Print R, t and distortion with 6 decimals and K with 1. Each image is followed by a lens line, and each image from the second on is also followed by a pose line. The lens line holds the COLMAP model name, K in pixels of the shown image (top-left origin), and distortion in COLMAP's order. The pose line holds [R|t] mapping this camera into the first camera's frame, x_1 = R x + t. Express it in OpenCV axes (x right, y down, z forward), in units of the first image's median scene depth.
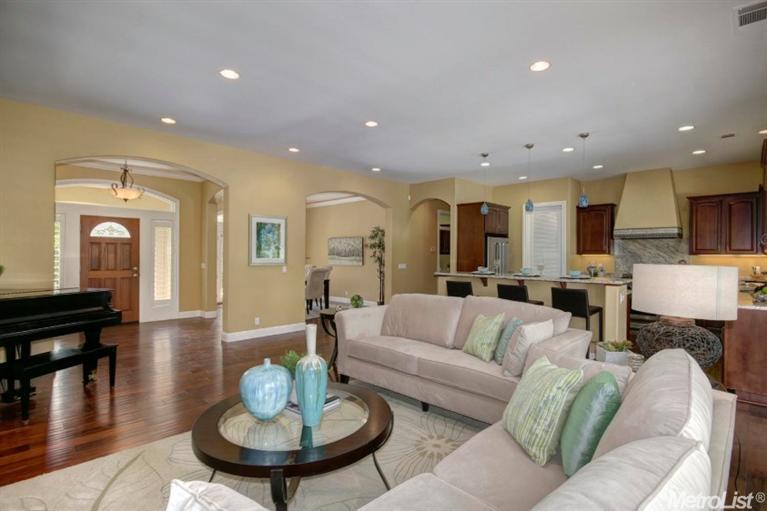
lens RADIAL K [[368.5, 0, 378.0], [0, 368.5, 255.9], [0, 0, 1]] dist [0.002455, -0.004579]
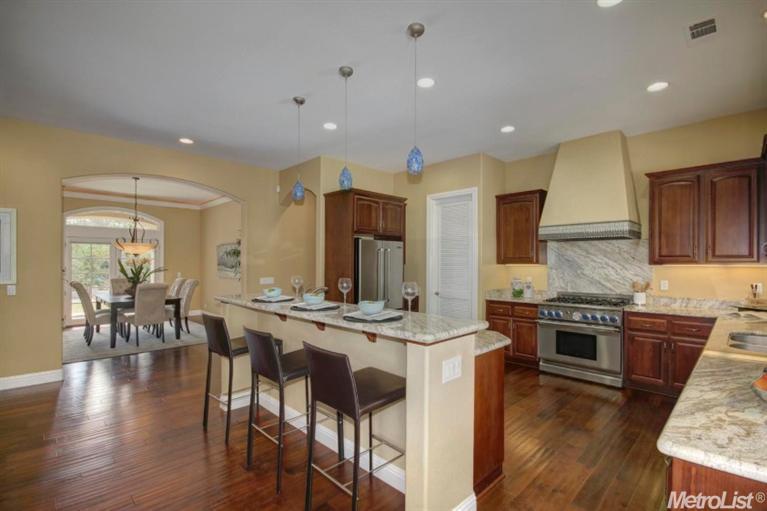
lens RADIAL K [[368.5, 0, 361.1], [0, 368.5, 264.5], [0, 0, 1]] dist [0.002455, -0.004579]
pose [[0.999685, -0.004144, -0.024757, 0.335211], [0.004107, 0.999990, -0.001555, -0.003546], [0.024763, 0.001453, 0.999692, 0.324329]]
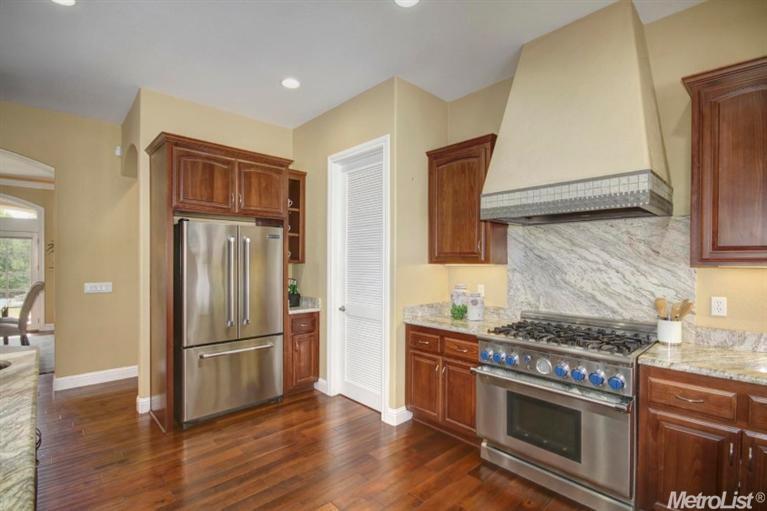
lens RADIAL K [[368.5, 0, 363.2], [0, 368.5, 264.5], [0, 0, 1]] dist [0.002455, -0.004579]
pose [[0.999006, -0.003561, -0.044442, 0.541399], [0.003727, 0.999986, 0.003663, -0.005411], [0.044428, -0.003825, 0.999005, 0.630860]]
